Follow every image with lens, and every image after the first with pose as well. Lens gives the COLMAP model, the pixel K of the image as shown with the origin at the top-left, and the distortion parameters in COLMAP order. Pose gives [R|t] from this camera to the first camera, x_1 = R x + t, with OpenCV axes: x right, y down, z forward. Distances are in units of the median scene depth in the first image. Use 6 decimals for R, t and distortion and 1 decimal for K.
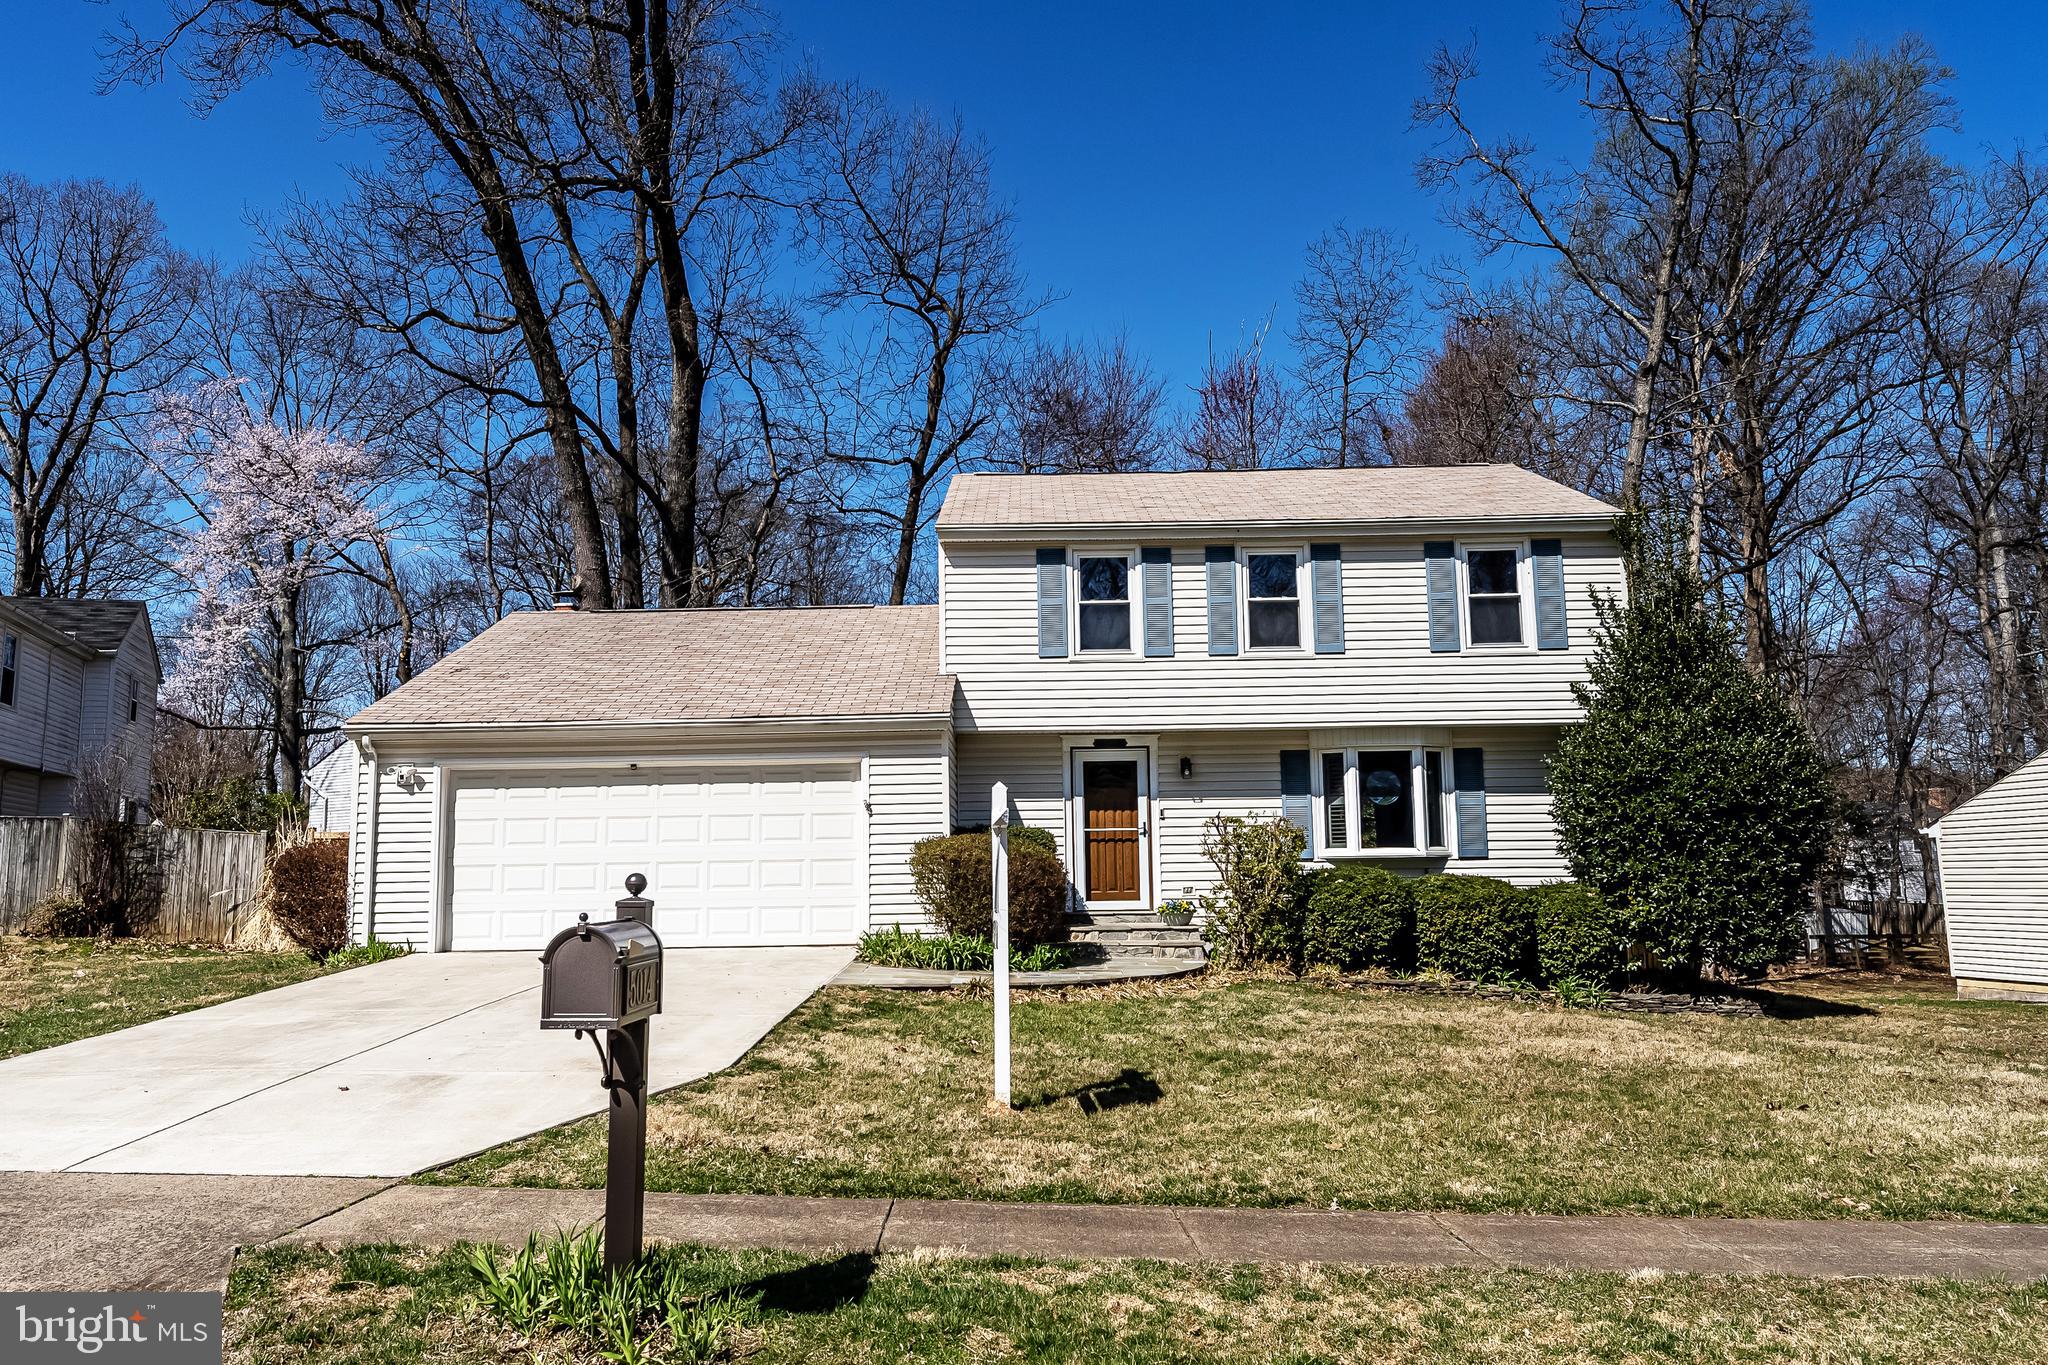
lens RADIAL K [[1625.6, 0, 1024.0], [0, 1625.6, 682.5], [0, 0, 1]] dist [-0.010902, -0.001826]
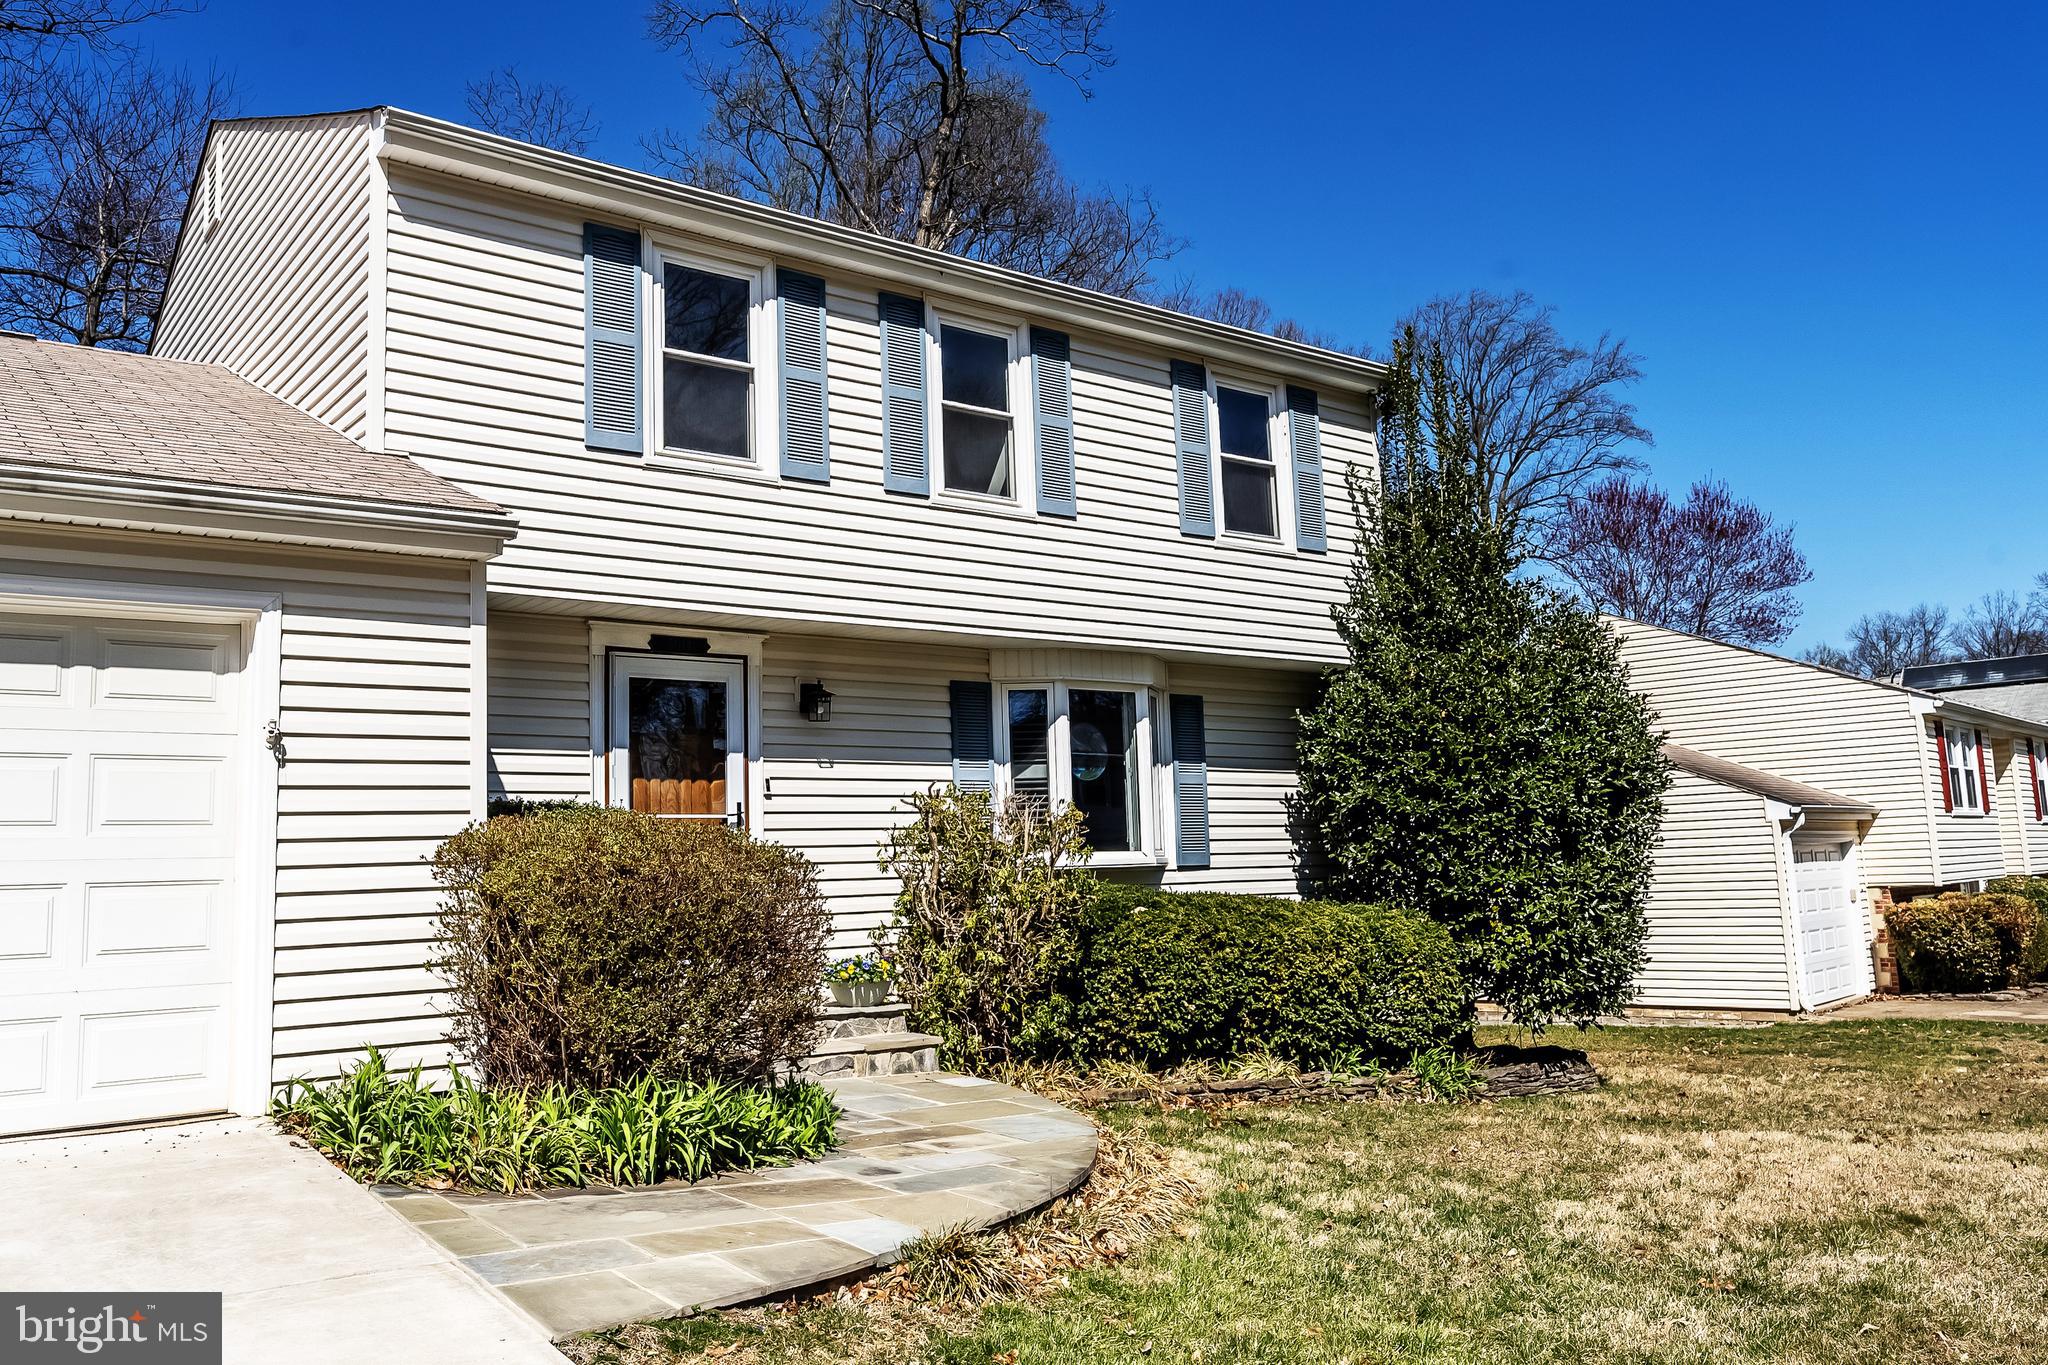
lens RADIAL K [[1625.6, 0, 1024.0], [0, 1625.6, 682.5], [0, 0, 1]] dist [-0.010902, -0.001826]
pose [[0.793674, 0.059871, 0.605391, -0.167693], [-0.053370, 0.998161, -0.028747, 0.058261], [-0.605998, -0.009493, 0.795409, 0.540020]]
